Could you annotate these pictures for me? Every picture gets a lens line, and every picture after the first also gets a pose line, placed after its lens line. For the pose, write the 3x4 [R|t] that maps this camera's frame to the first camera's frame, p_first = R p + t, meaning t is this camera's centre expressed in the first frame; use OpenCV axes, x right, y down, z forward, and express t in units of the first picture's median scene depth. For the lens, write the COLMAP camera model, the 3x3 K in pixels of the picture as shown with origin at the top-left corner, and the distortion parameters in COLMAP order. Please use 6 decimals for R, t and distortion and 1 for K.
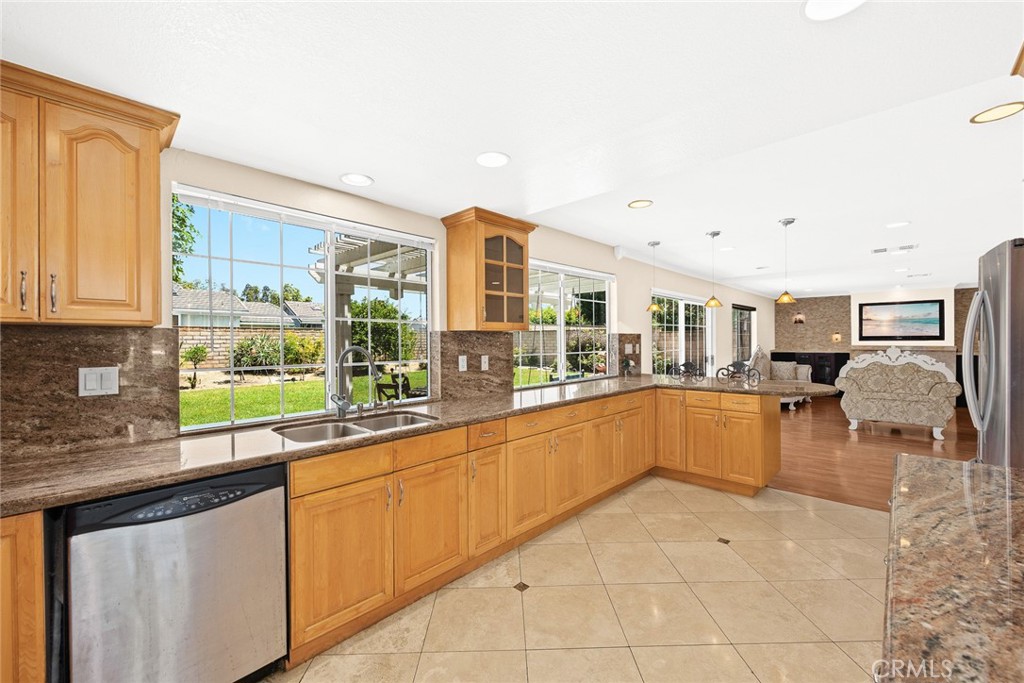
lens RADIAL K [[413.0, 0, 511.6], [0, 413.0, 342.5], [0, 0, 1]] dist [0.000322, 0.001432]
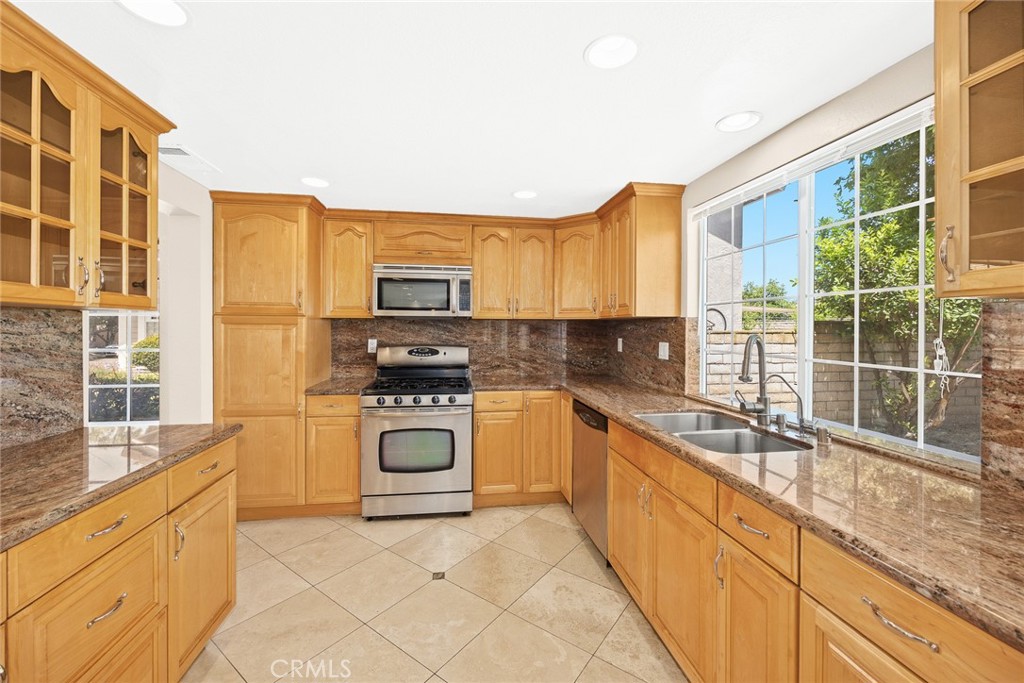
lens RADIAL K [[413.0, 0, 509.9], [0, 413.0, 328.1], [0, 0, 1]] dist [0.000322, 0.001432]
pose [[-0.614506, 0.008119, -0.788870, 0.214144], [-0.001316, 0.999935, 0.011316, -0.004945], [0.788911, 0.007992, -0.614456, 0.473692]]
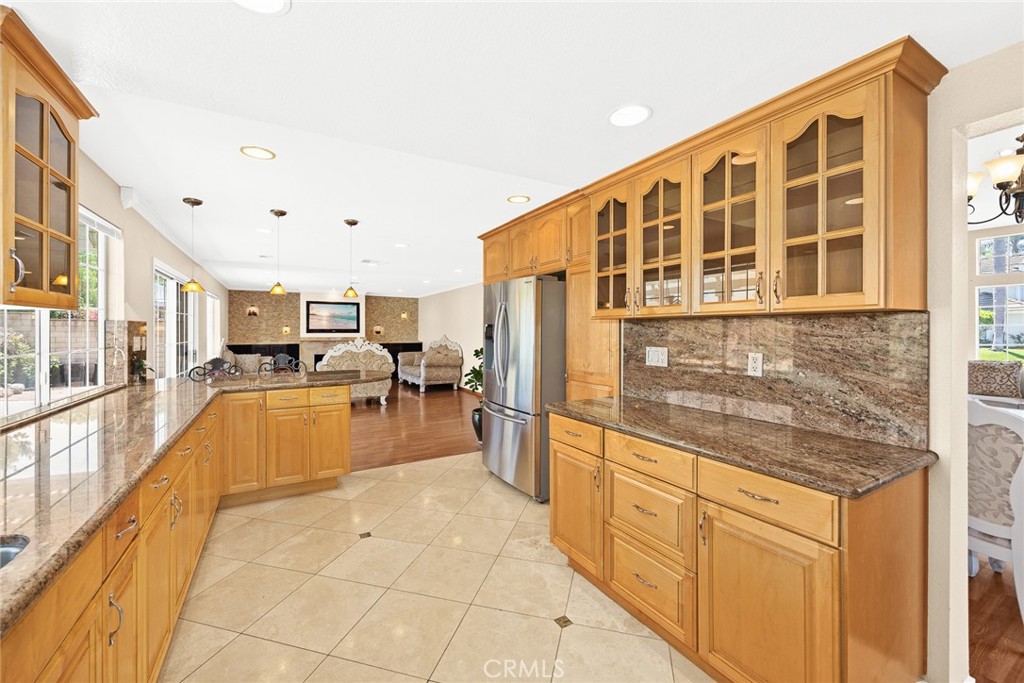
lens RADIAL K [[413.0, 0, 513.5], [0, 413.0, 333.5], [0, 0, 1]] dist [0.000322, 0.001432]
pose [[0.283124, 0.001133, 0.959083, -0.170661], [0.001552, 0.999997, -0.001640, 0.000120], [-0.959082, 0.001953, 0.283122, 0.193776]]
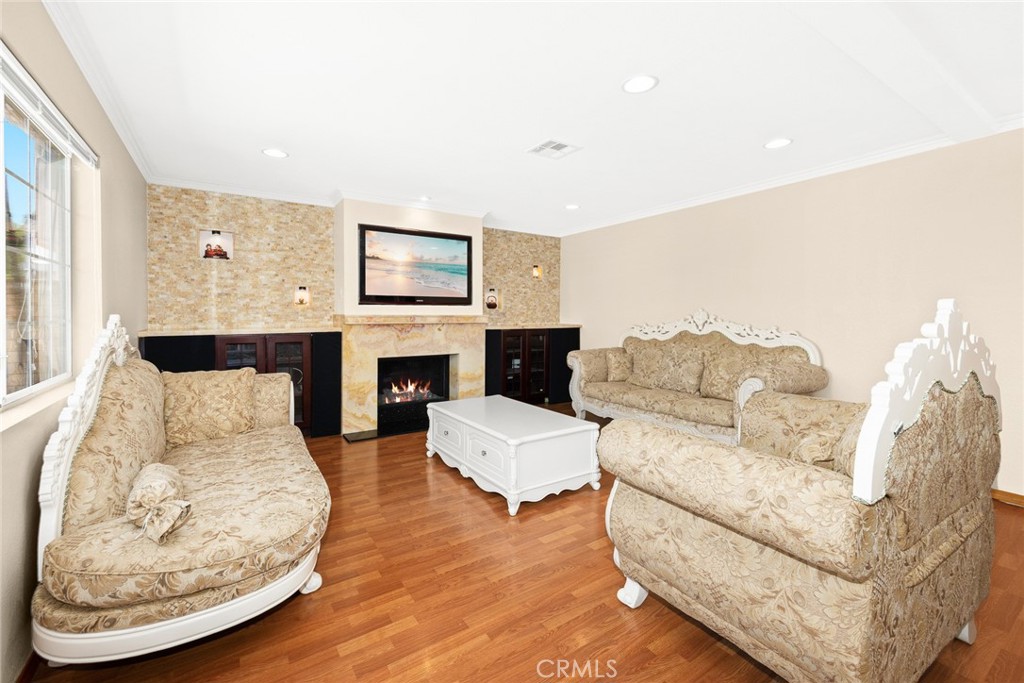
lens RADIAL K [[413.0, 0, 501.2], [0, 413.0, 317.7], [0, 0, 1]] dist [0.000322, 0.001432]
pose [[0.206020, 0.000907, 0.978547, 0.704736], [0.006466, 0.999976, -0.002289, 0.020738], [-0.978526, 0.006798, 0.206010, 1.243194]]
